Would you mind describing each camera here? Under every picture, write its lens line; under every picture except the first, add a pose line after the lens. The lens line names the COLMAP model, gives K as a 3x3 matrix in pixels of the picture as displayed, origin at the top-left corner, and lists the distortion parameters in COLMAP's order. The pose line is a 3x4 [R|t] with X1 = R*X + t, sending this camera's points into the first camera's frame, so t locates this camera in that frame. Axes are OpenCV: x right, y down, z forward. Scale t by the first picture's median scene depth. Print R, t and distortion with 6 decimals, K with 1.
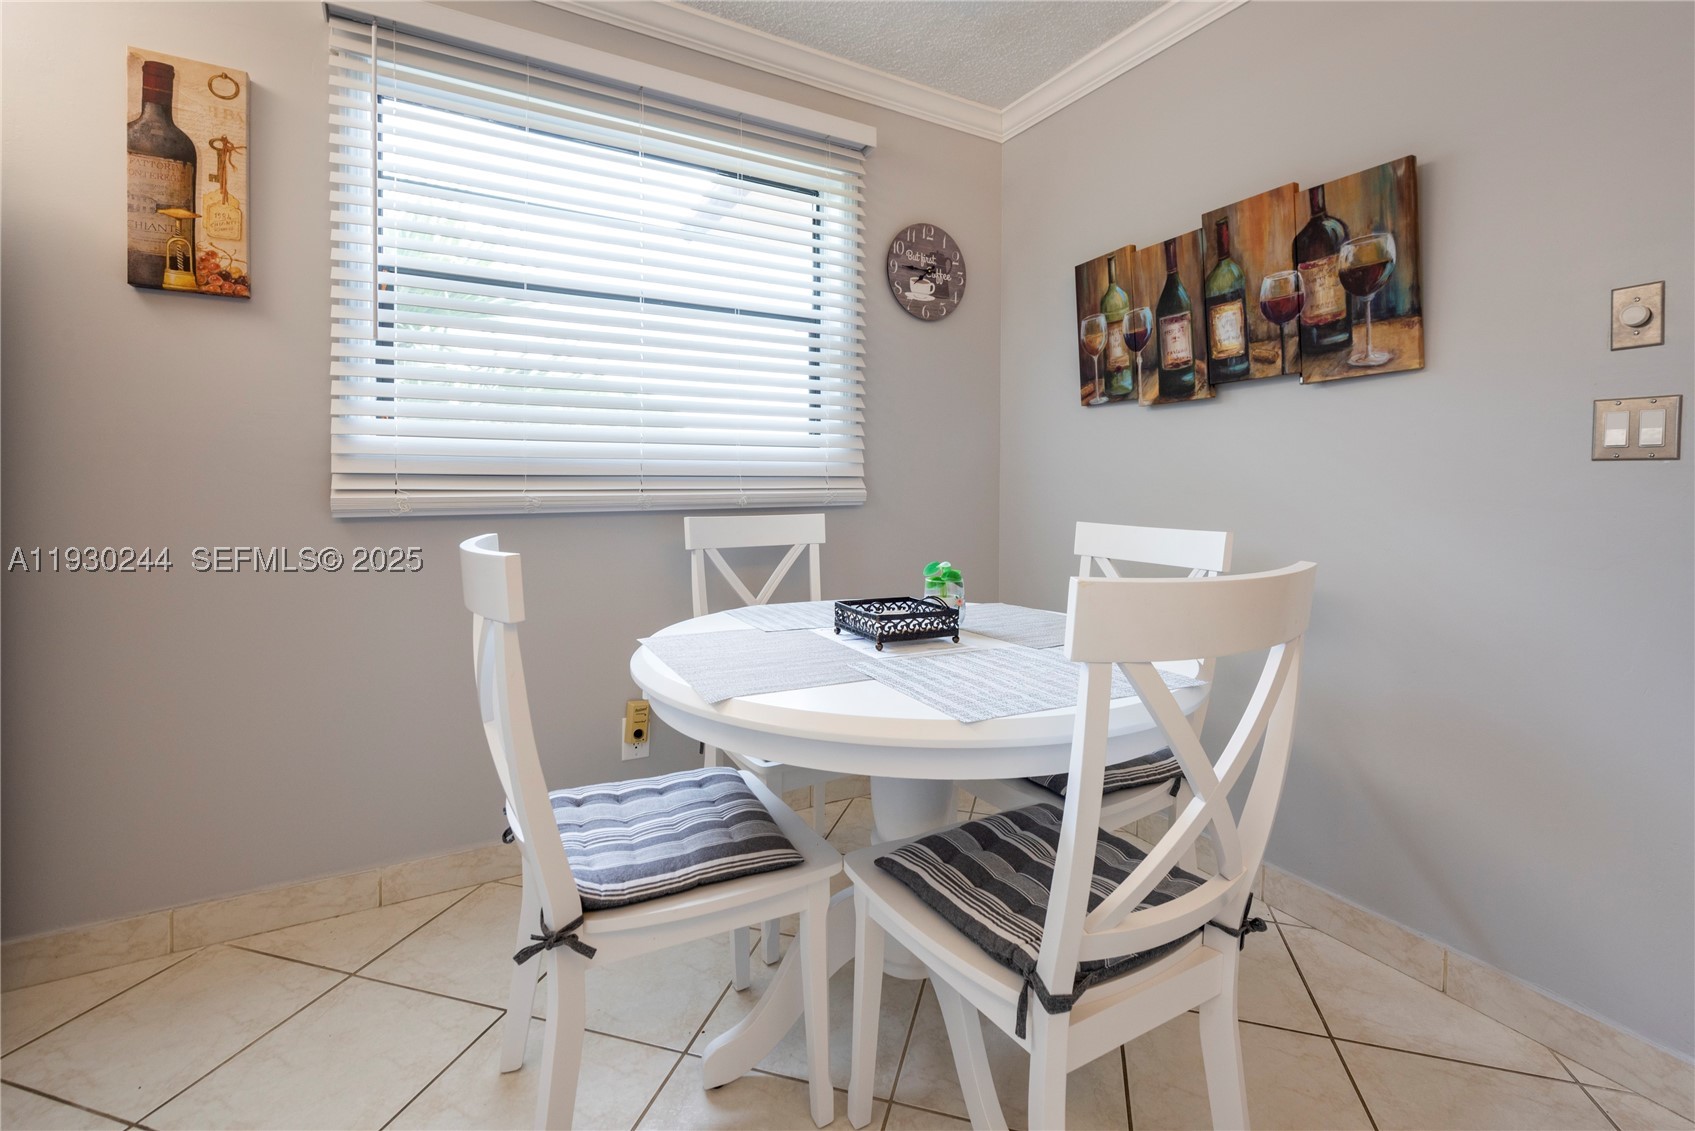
lens RADIAL K [[749.4, 0, 878.9], [0, 749.4, 495.8], [0, 0, 1]] dist [0.002224, -0.000442]
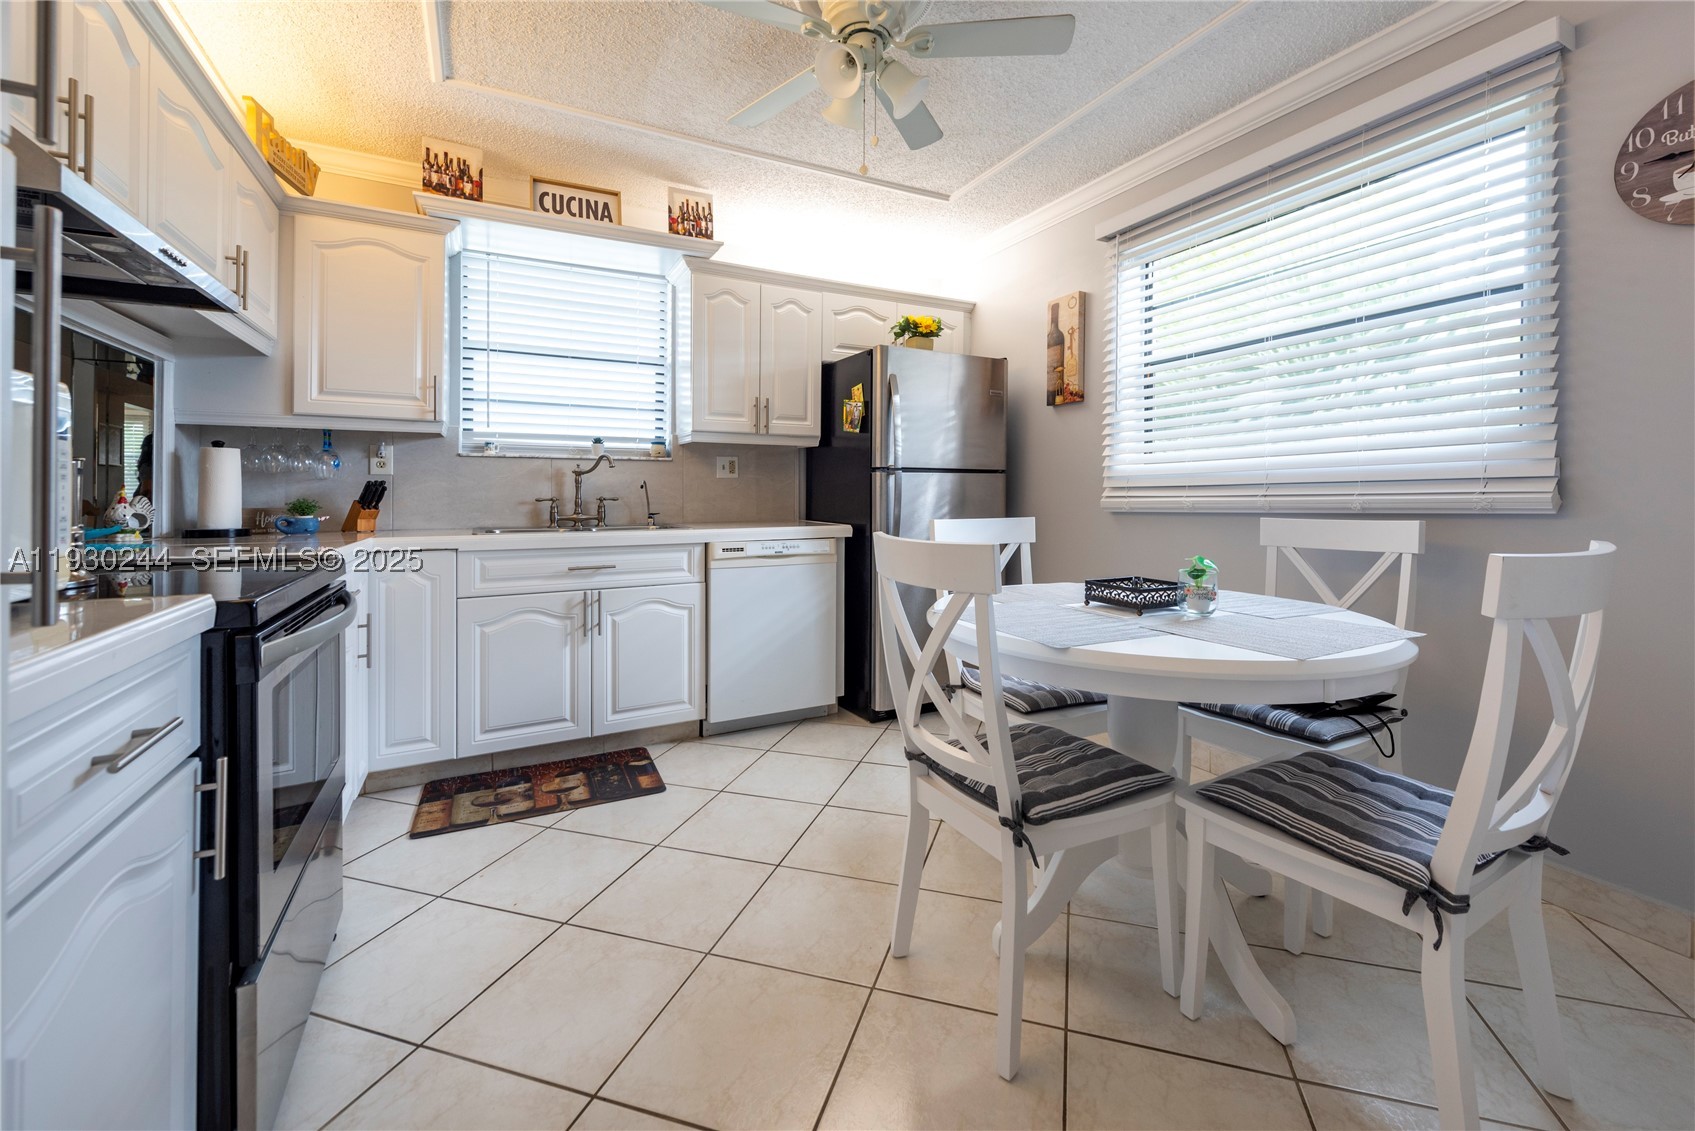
lens RADIAL K [[698.7, 0, 869.2], [0, 698.7, 484.2], [0, 0, 1]] dist [0.005966, -0.002887]
pose [[-0.026266, -0.026089, -0.999314, 1.018563], [-0.011735, 0.999599, -0.025788, 0.013126], [0.999586, 0.011050, -0.026562, 0.474050]]
